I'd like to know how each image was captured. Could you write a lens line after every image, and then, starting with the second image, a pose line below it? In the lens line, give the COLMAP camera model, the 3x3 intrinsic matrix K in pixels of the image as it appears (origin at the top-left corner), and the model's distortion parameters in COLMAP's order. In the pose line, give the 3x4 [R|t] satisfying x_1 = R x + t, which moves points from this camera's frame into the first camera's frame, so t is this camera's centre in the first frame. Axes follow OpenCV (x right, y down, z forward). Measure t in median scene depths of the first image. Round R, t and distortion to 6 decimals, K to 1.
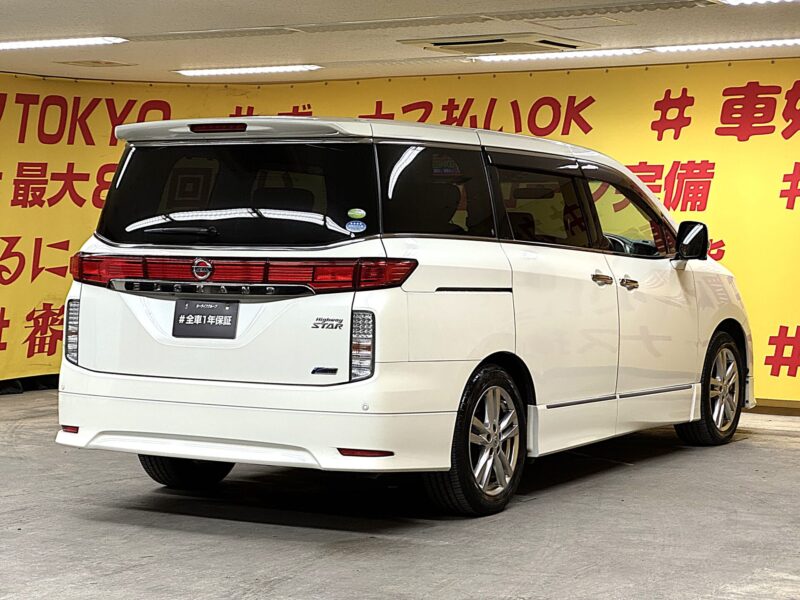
lens RADIAL K [[1792.7, 0, 377.9], [0, 1792.7, 307.7], [0, 0, 1]] dist [0.150615, 0.000000]
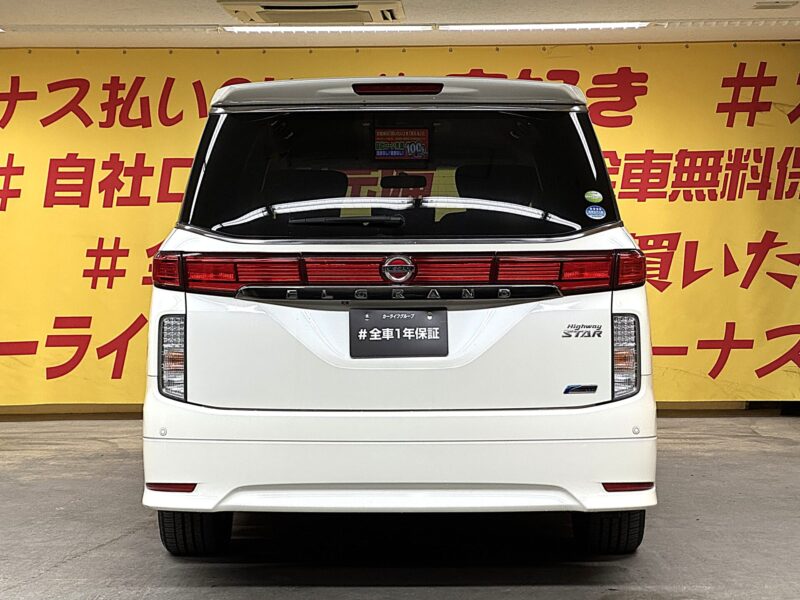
lens RADIAL K [[1792.7, 0, 383.1], [0, 1792.7, 310.4], [0, 0, 1]] dist [0.150615, 0.000000]
pose [[0.867356, -0.032744, 0.496610, -0.466656], [0.034363, 0.999392, 0.005878, -0.007729], [-0.496501, 0.011967, 0.867954, 0.307411]]
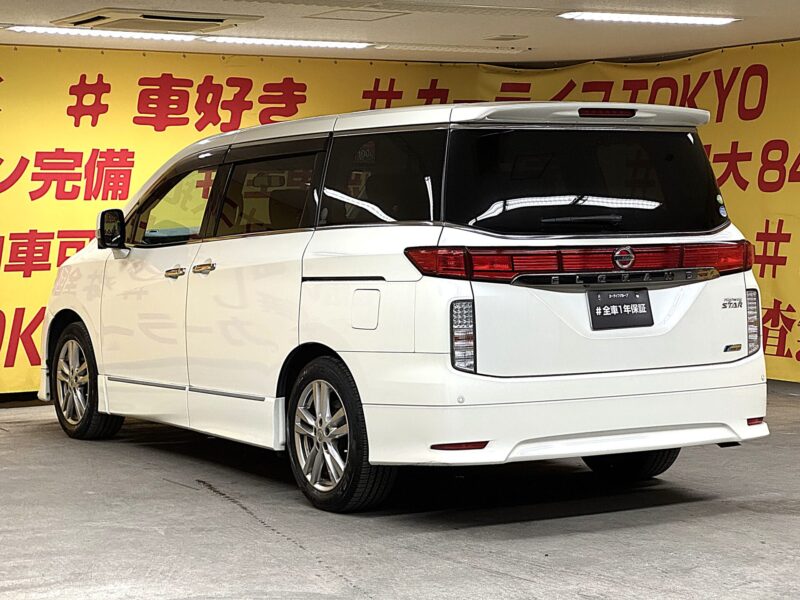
lens RADIAL K [[1792.7, 0, 397.8], [0, 1792.7, 304.6], [0, 0, 1]] dist [0.150615, 0.000000]
pose [[0.466141, -0.057768, 0.882823, -0.965536], [0.054874, 0.997833, 0.036320, -0.036209], [-0.883007, 0.031514, 0.468300, 0.617494]]
